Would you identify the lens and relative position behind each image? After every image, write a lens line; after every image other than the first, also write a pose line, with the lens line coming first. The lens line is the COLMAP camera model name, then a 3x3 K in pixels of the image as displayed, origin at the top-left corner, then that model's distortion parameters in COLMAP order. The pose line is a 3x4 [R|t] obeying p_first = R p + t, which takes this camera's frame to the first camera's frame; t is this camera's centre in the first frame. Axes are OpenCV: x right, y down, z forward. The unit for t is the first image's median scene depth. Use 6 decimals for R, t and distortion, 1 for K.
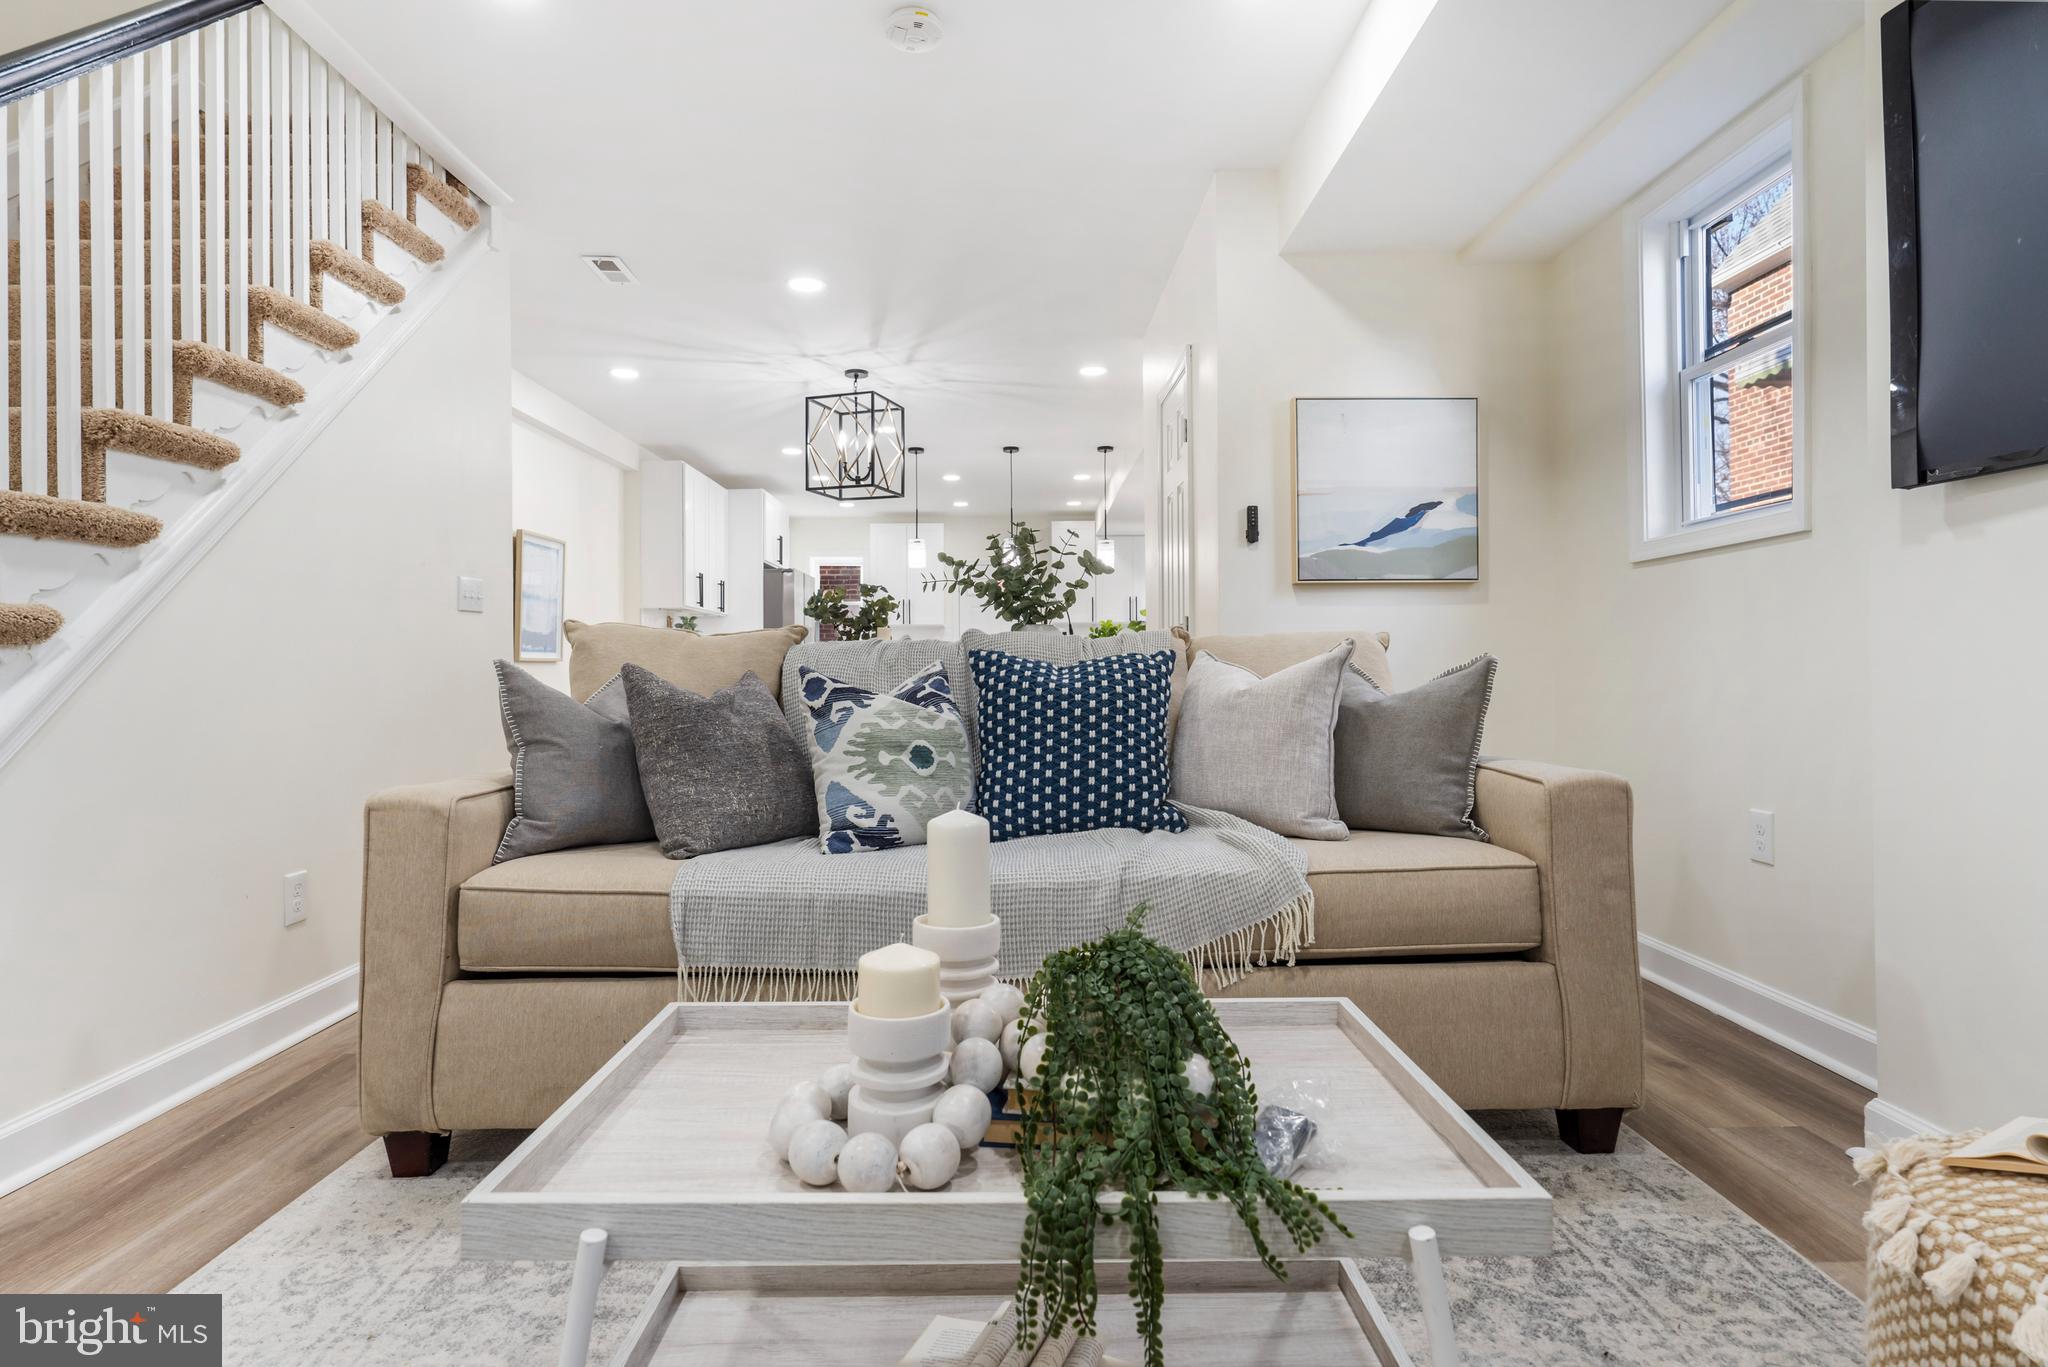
lens RADIAL K [[1068.3, 0, 1015.3], [0, 1068.3, 672.9], [0, 0, 1]] dist [0.003081, 0.001277]
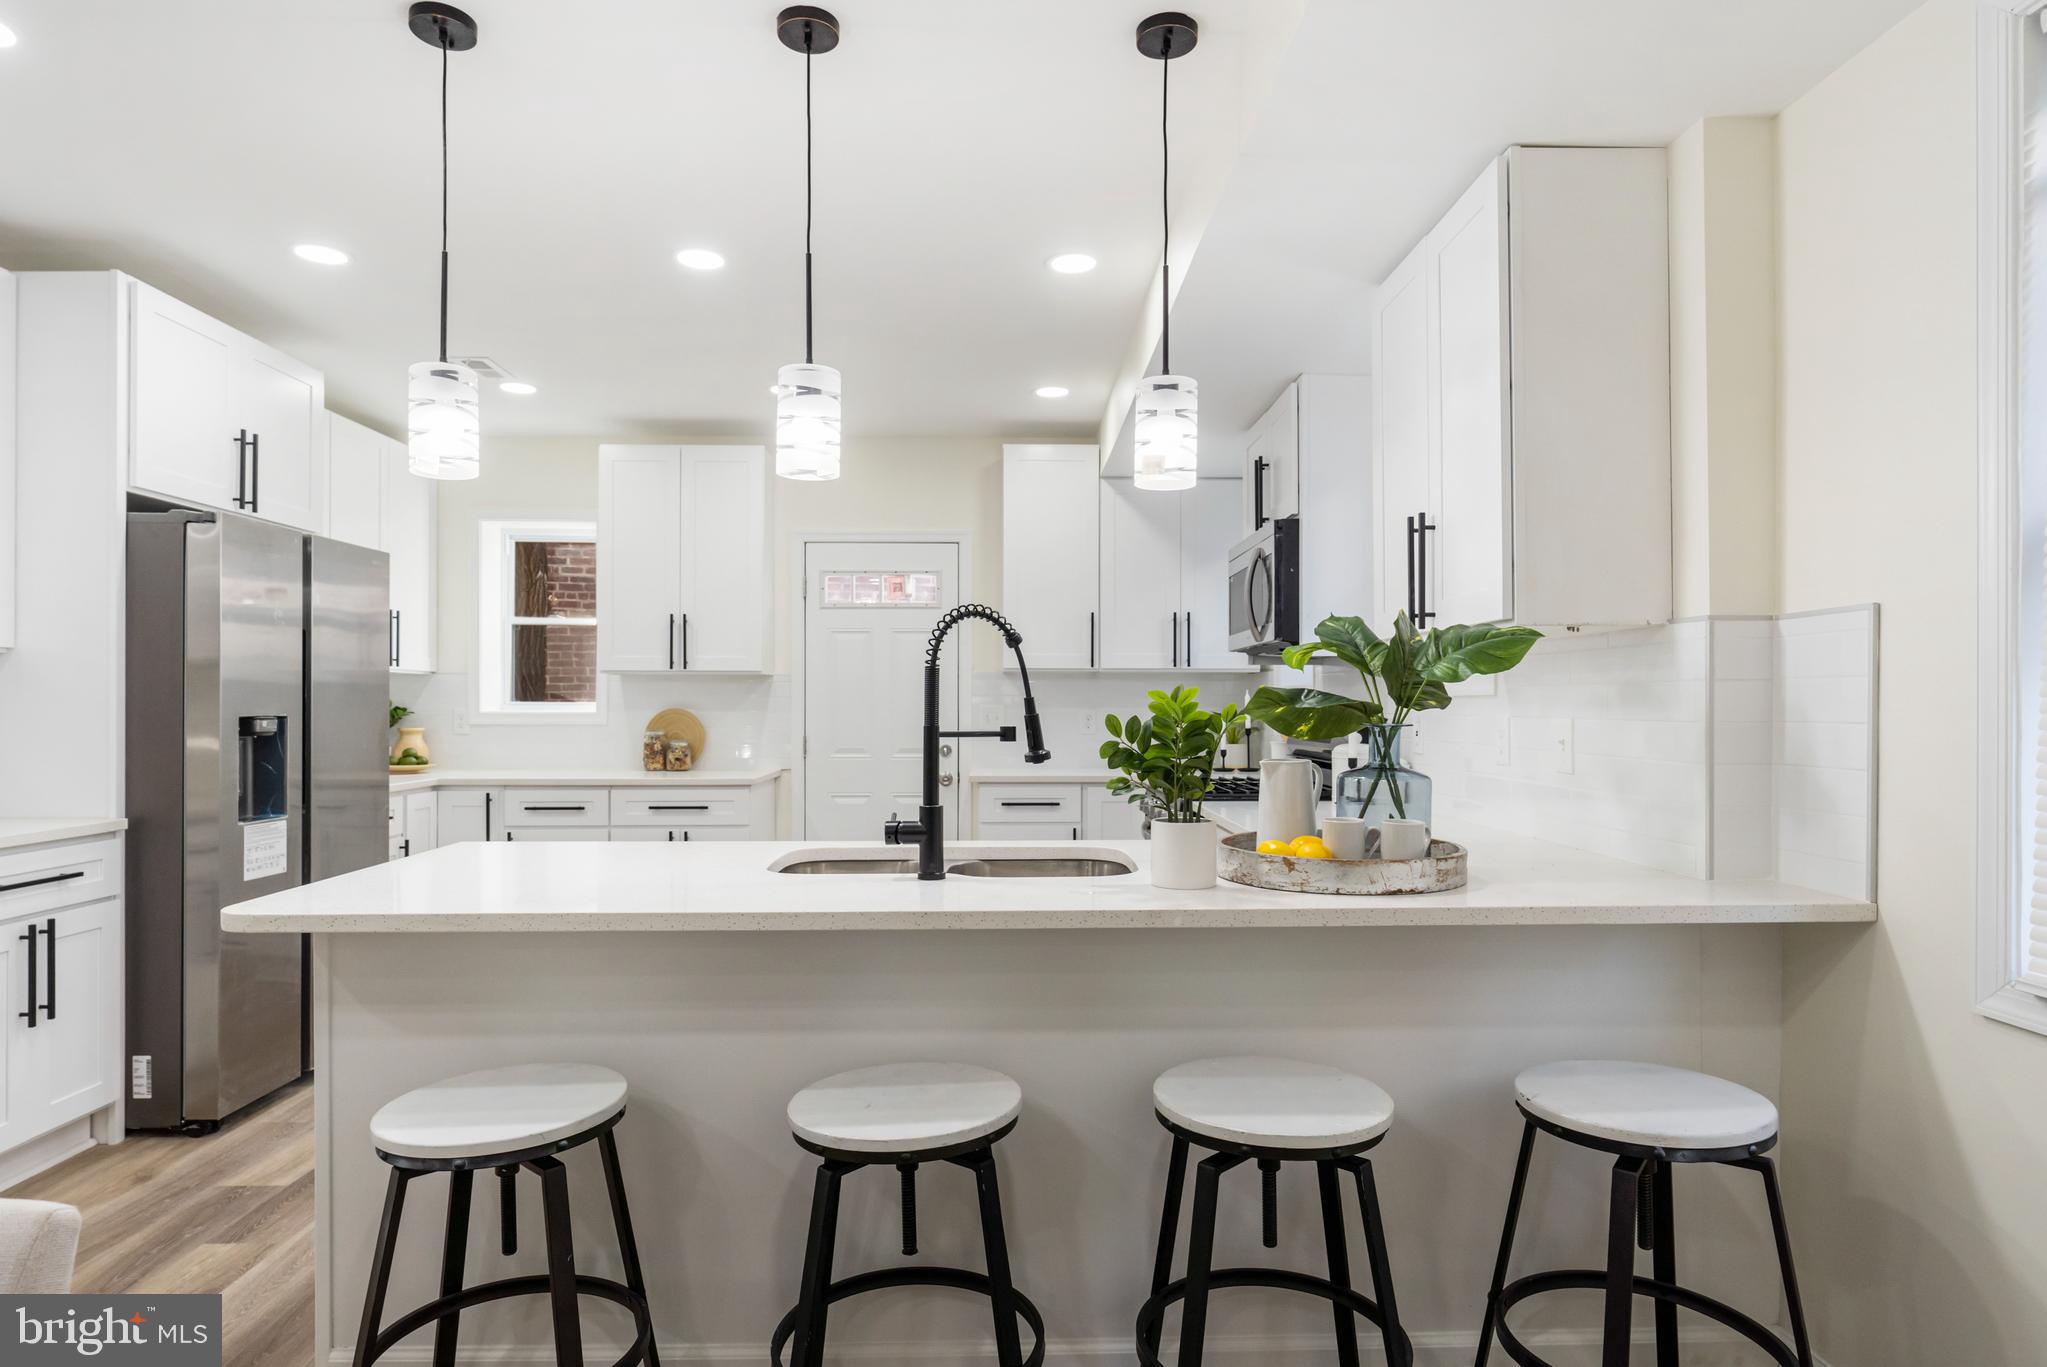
lens RADIAL K [[1136.5, 0, 1027.9], [0, 1136.5, 694.8], [0, 0, 1]] dist [-0.004602, 0.000674]
pose [[0.999511, 0.007152, 0.030440, 0.051632], [-0.006901, 0.999941, -0.008345, -0.053660], [-0.030498, 0.008131, 0.999502, 0.882298]]
